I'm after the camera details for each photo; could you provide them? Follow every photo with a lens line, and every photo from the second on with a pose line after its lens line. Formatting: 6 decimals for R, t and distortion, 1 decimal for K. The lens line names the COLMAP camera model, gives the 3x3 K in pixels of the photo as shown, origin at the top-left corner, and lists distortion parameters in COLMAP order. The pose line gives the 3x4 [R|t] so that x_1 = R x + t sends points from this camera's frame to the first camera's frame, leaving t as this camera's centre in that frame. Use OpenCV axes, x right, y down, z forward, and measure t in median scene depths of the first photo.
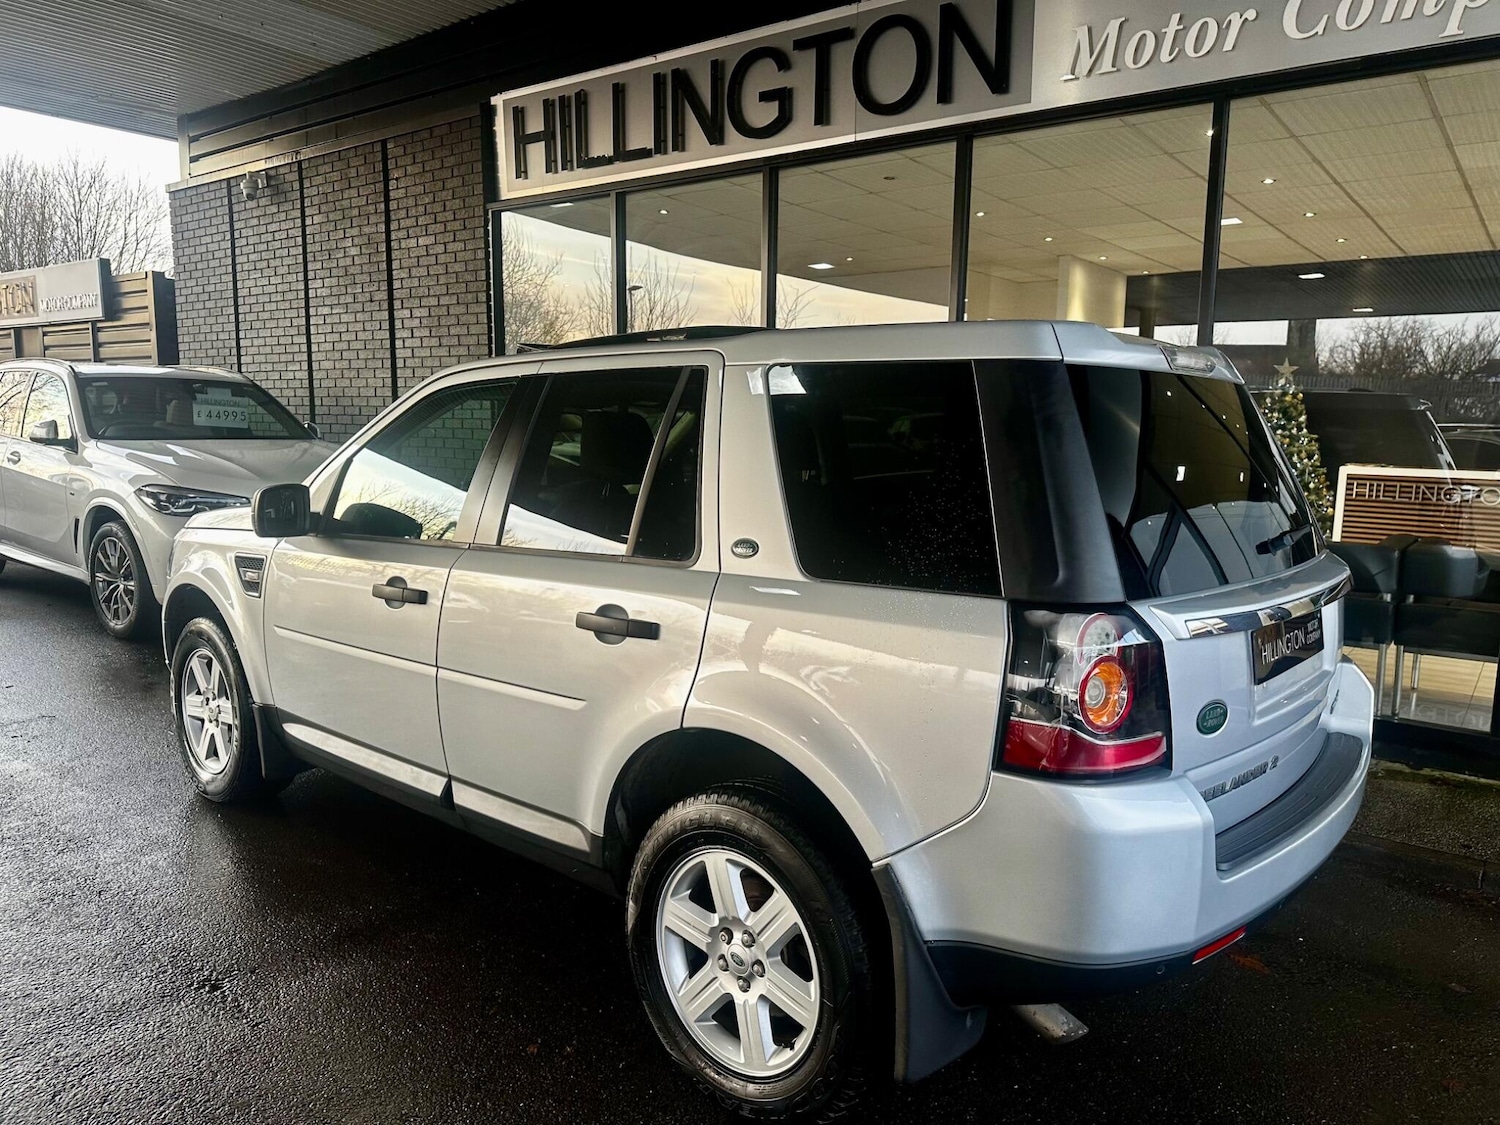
lens RADIAL K [[1065.8, 0, 752.5], [0, 1065.8, 556.5], [0, 0, 1]] dist [0.059213, -0.066718]
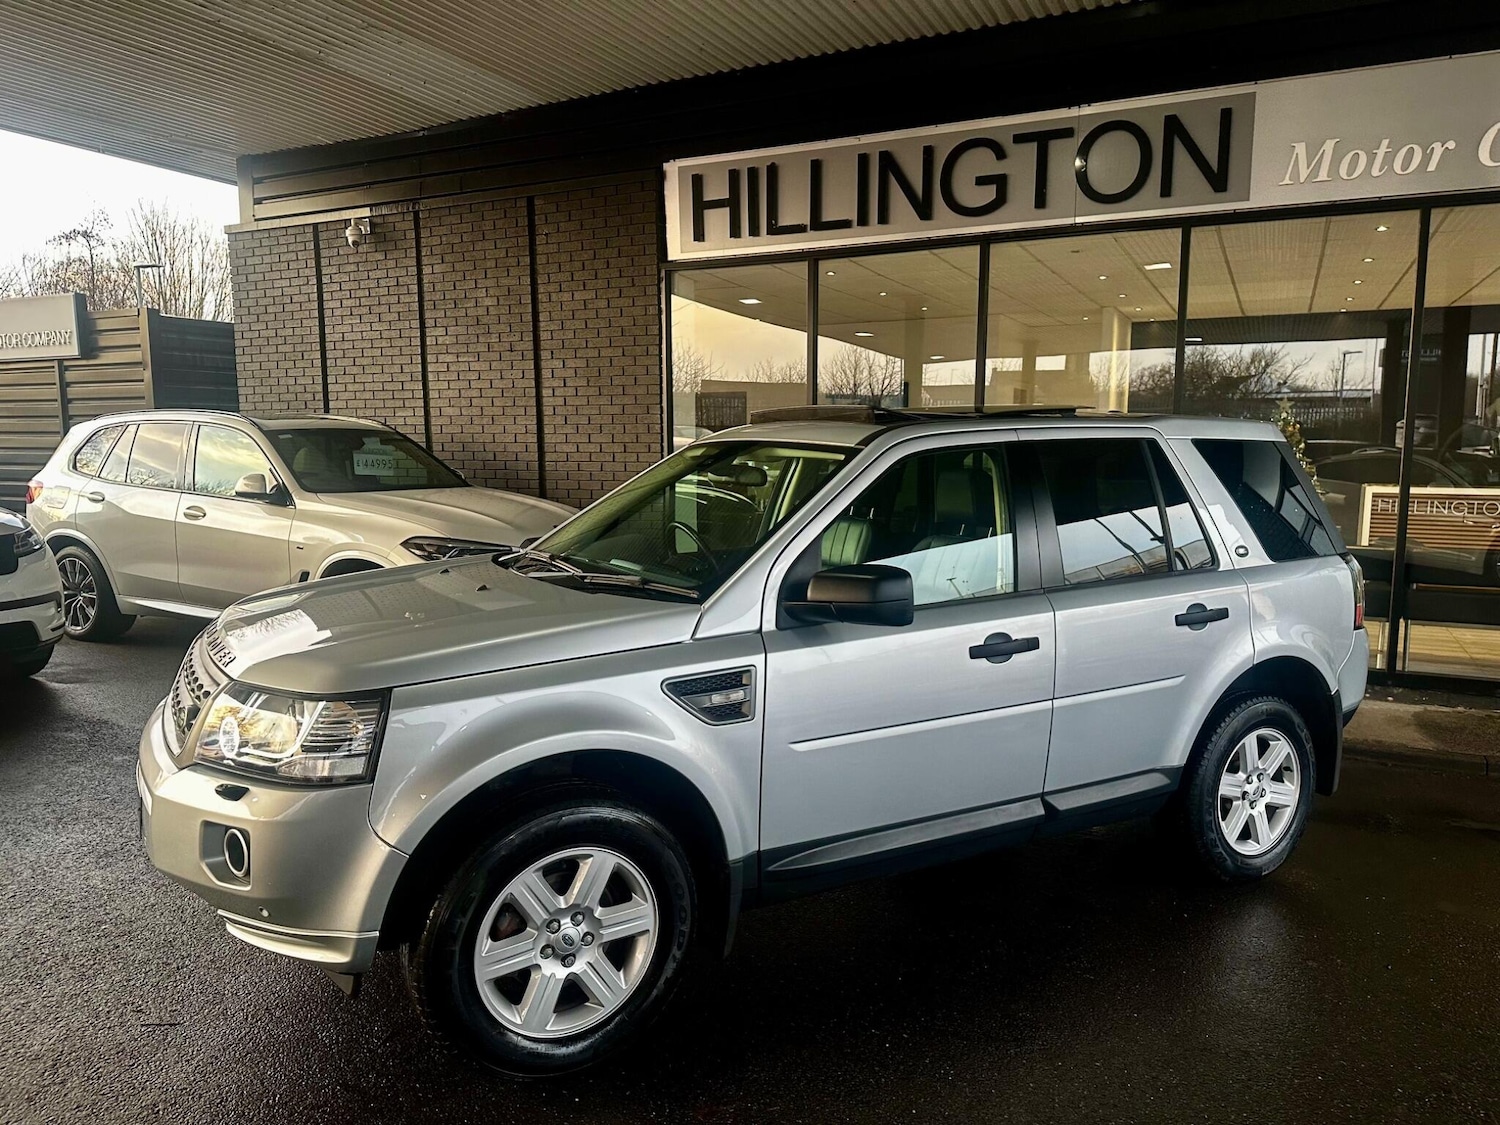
lens RADIAL K [[1065.8, 0, 745.1], [0, 1065.8, 581.8], [0, 0, 1]] dist [0.059213, -0.066718]
pose [[0.982276, -0.041663, 0.182752, -0.346496], [0.040243, 0.999124, 0.011477, -0.017837], [-0.183071, -0.003919, 0.983092, -0.062065]]
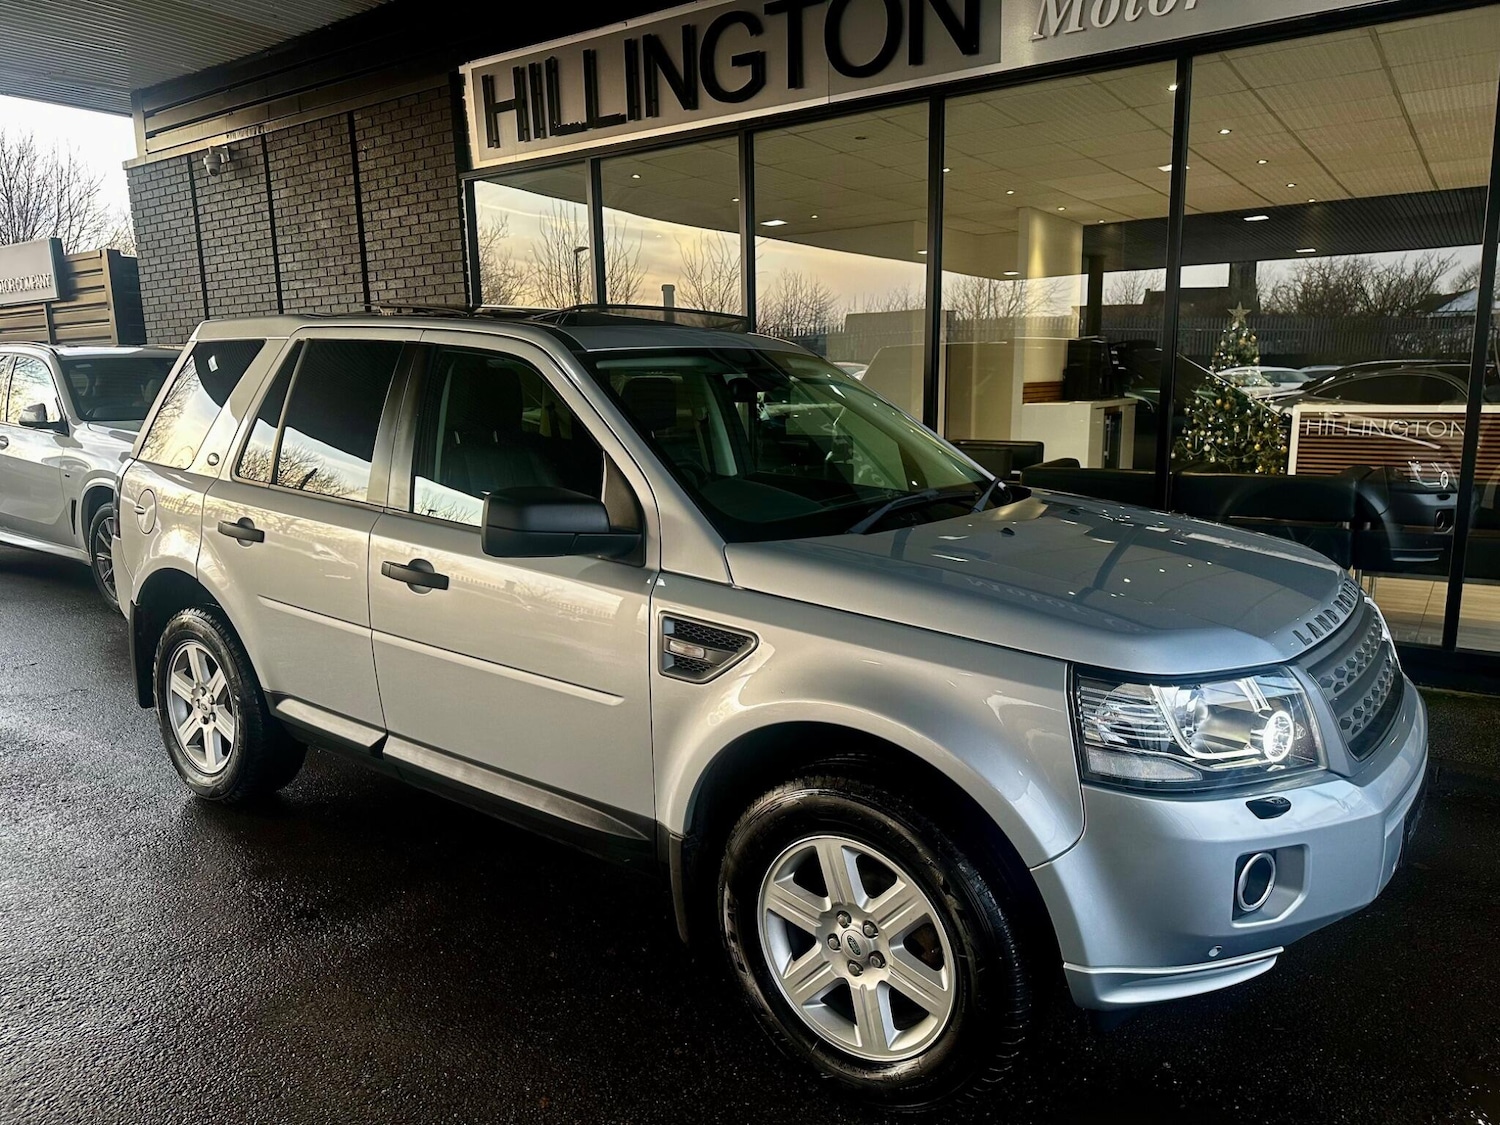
lens RADIAL K [[1065.8, 0, 736.3], [0, 1065.8, 565.1], [0, 0, 1]] dist [0.059213, -0.066718]
pose [[0.998843, -0.039209, 0.027828, -0.027794], [0.037929, 0.998261, 0.045125, 0.003255], [-0.029549, -0.044017, 0.998594, -0.031914]]
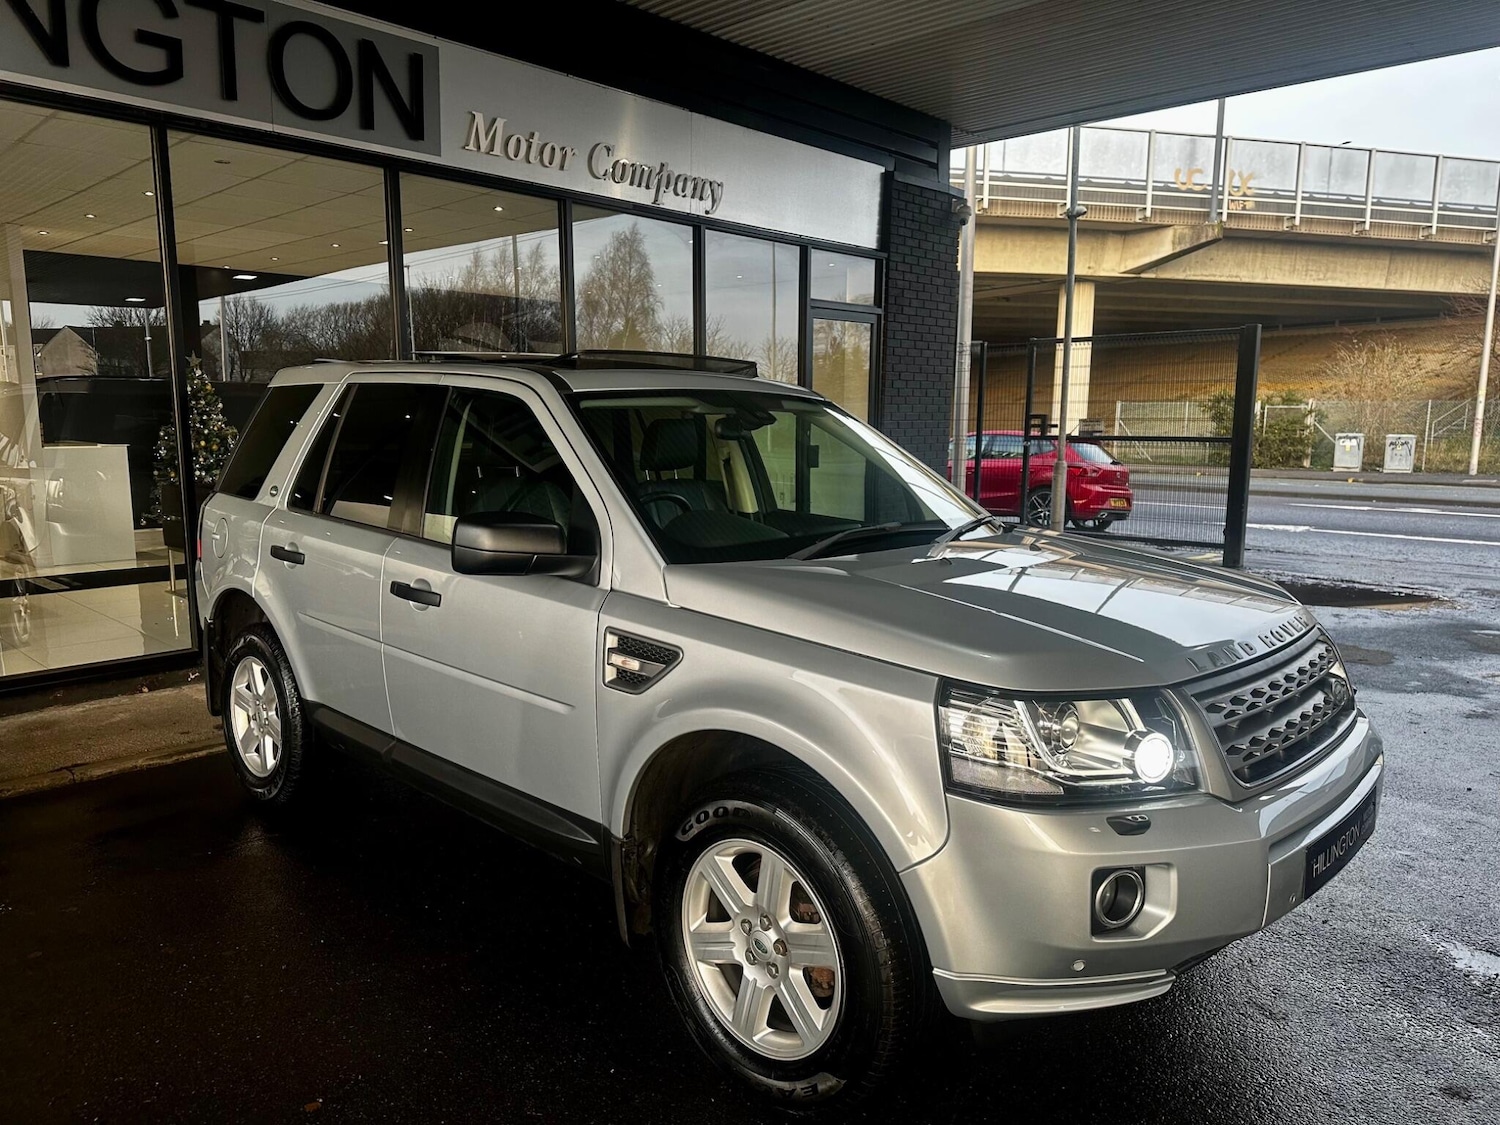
lens RADIAL K [[1065.8, 0, 742.6], [0, 1065.8, 581.9], [0, 0, 1]] dist [0.059213, -0.066718]
pose [[0.112936, -0.168918, 0.979138, -0.624914], [0.123320, 0.980207, 0.154879, -0.061720], [-0.985920, 0.103256, 0.131532, 0.352421]]
